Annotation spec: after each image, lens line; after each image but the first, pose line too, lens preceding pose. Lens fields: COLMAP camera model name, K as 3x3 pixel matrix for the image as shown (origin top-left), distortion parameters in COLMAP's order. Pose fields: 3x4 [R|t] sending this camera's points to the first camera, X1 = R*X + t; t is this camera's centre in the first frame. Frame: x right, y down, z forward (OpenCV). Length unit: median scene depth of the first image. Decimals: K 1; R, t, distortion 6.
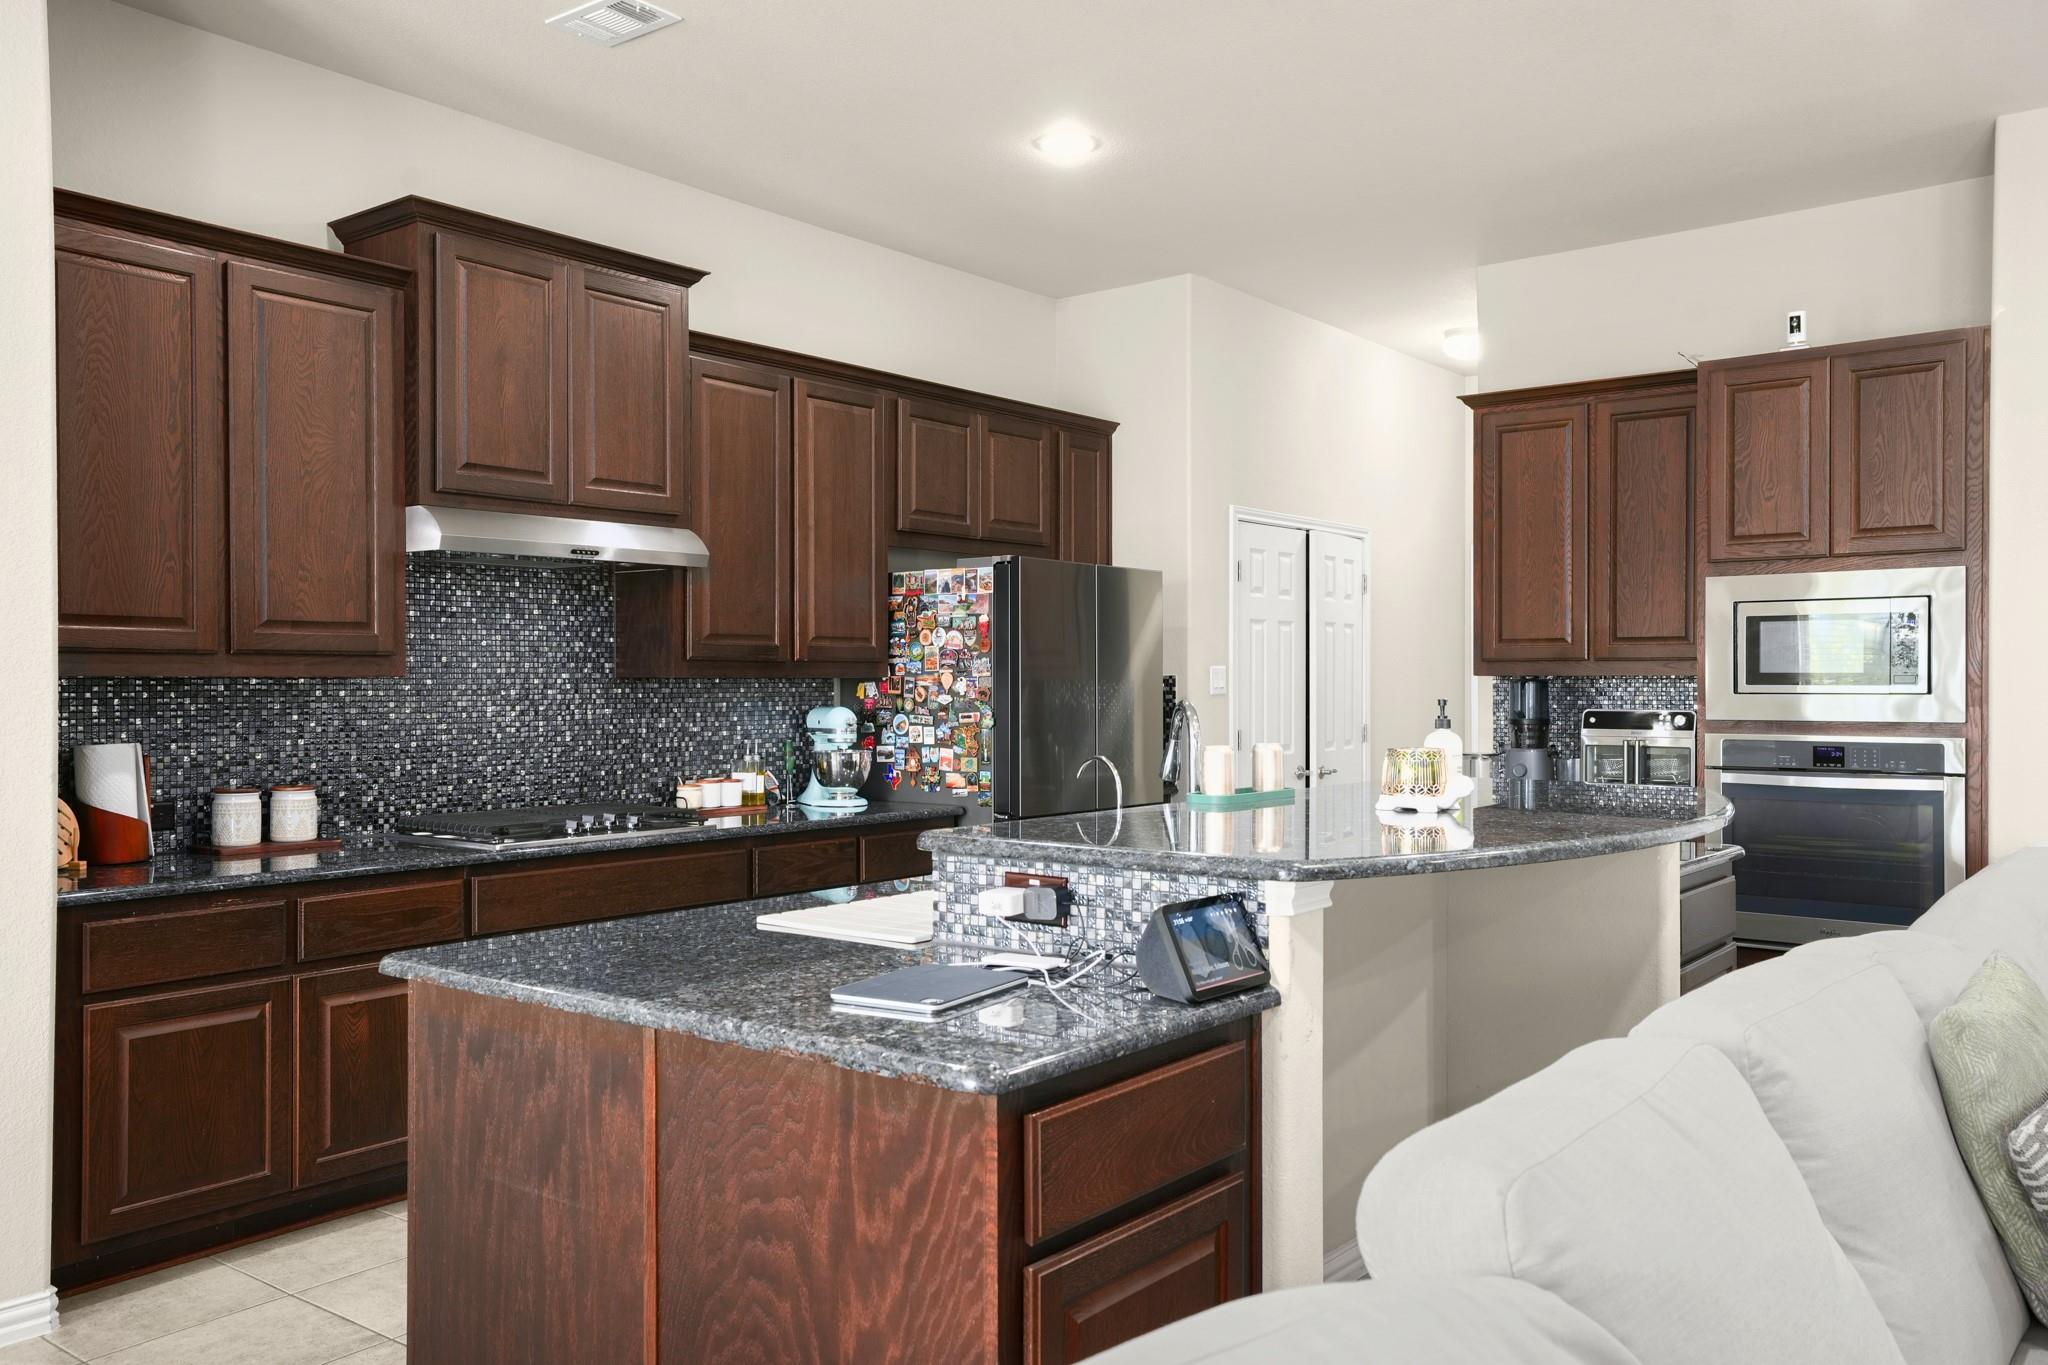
lens RADIAL K [[1624.6, 0, 1024.1], [0, 1624.6, 684.2], [0, 0, 1]] dist [0.043322, 0.002859]
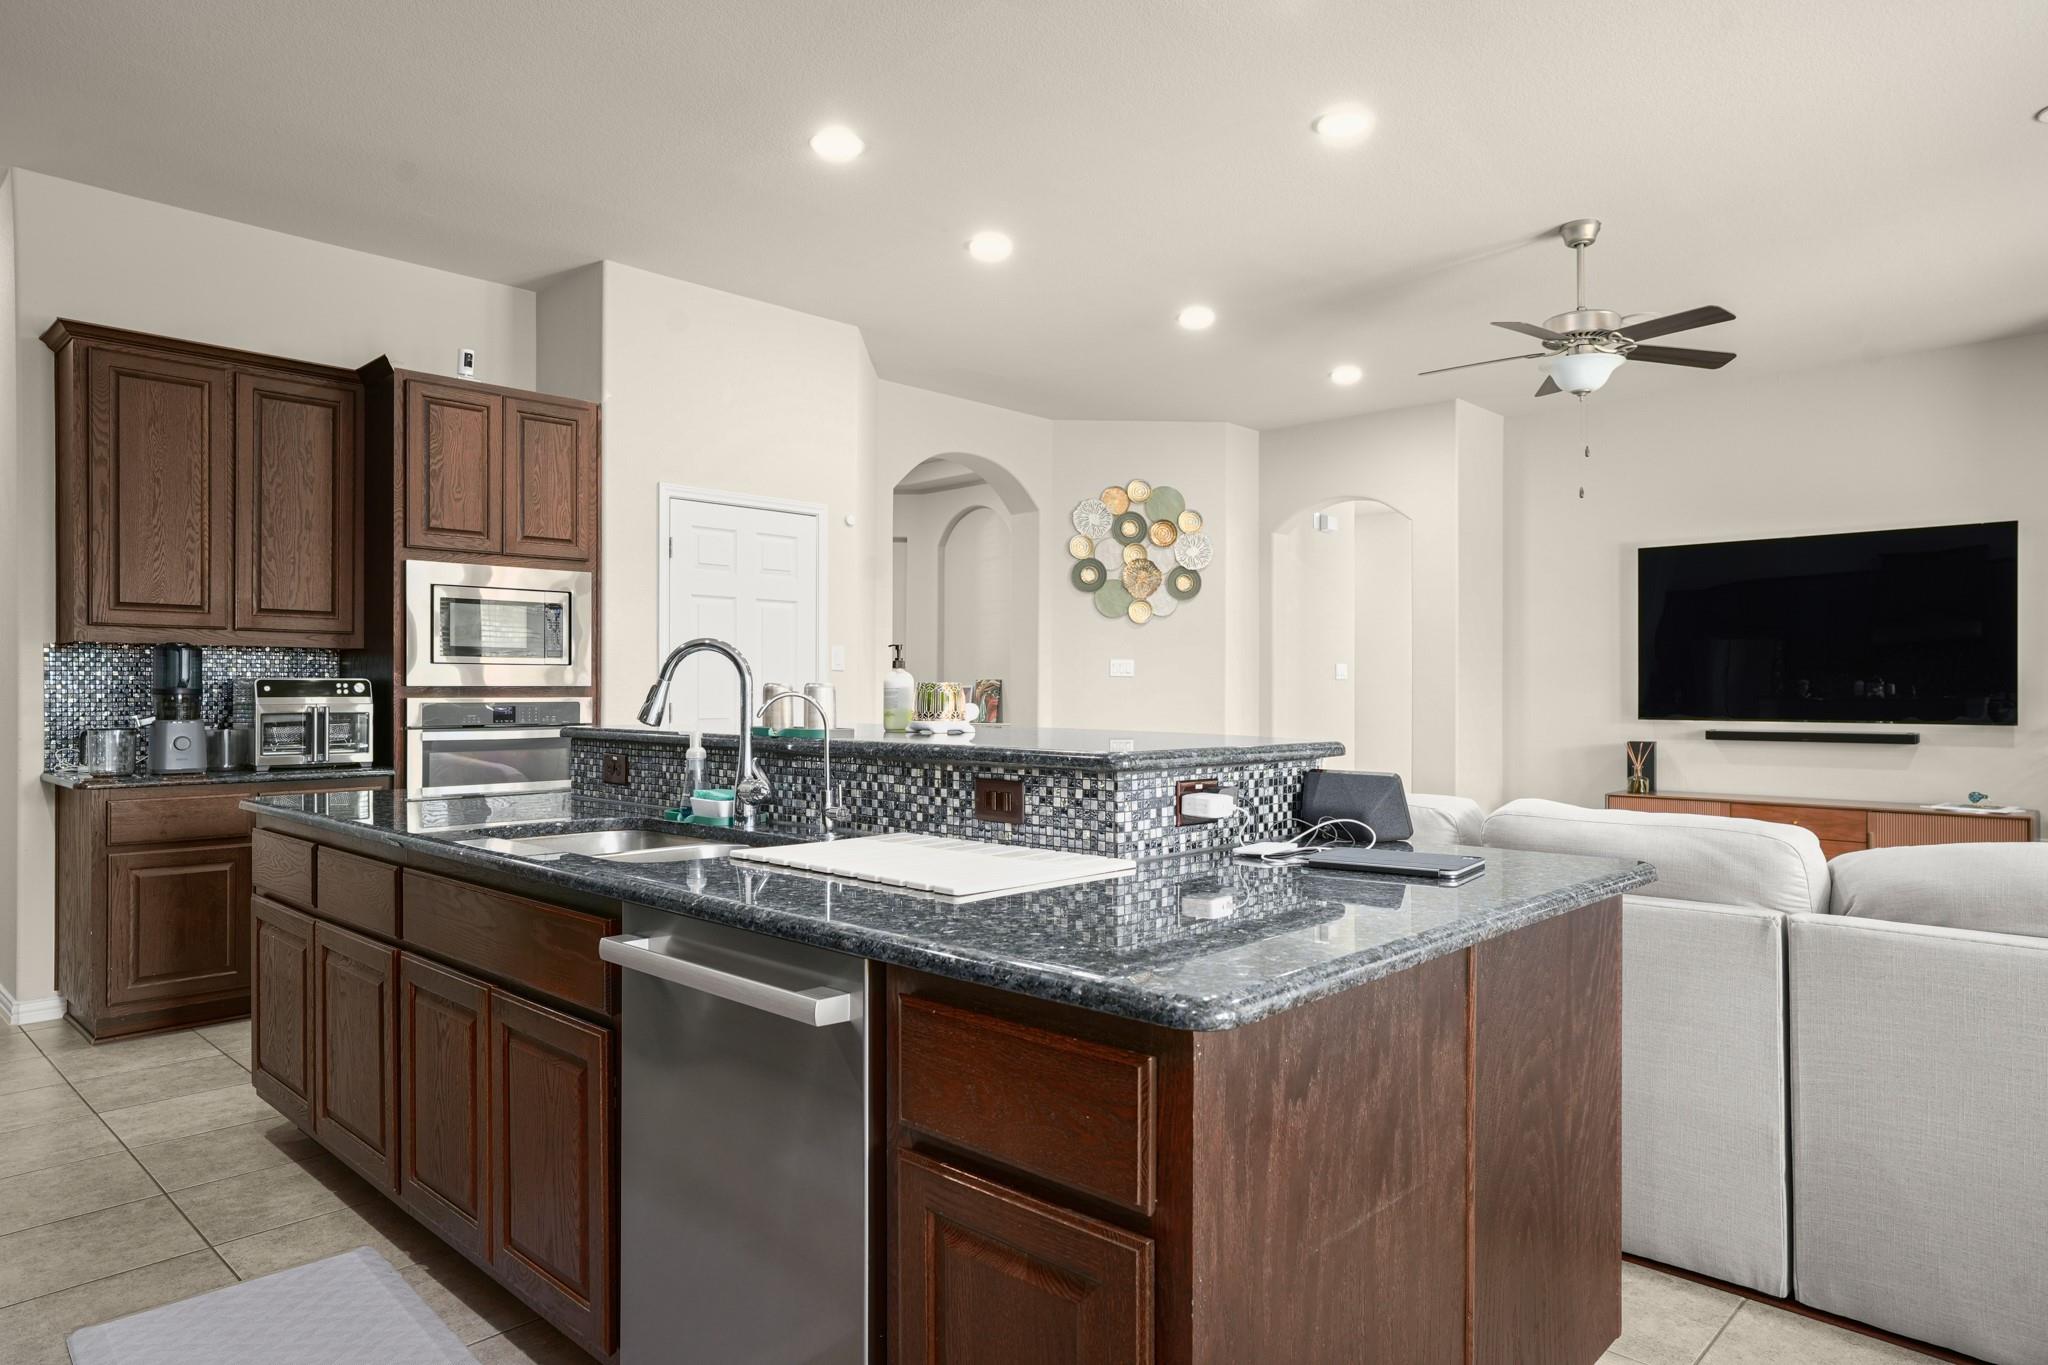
lens RADIAL K [[1248.1, 0, 1025.6], [0, 1248.1, 682.3], [0, 0, 1]] dist [0.006262, 0.000824]
pose [[0.097049, 0.007132, 0.995254, -0.421461], [0.003589, 0.999965, -0.007515, 0.028538], [-0.995273, 0.004301, 0.097020, 0.515454]]
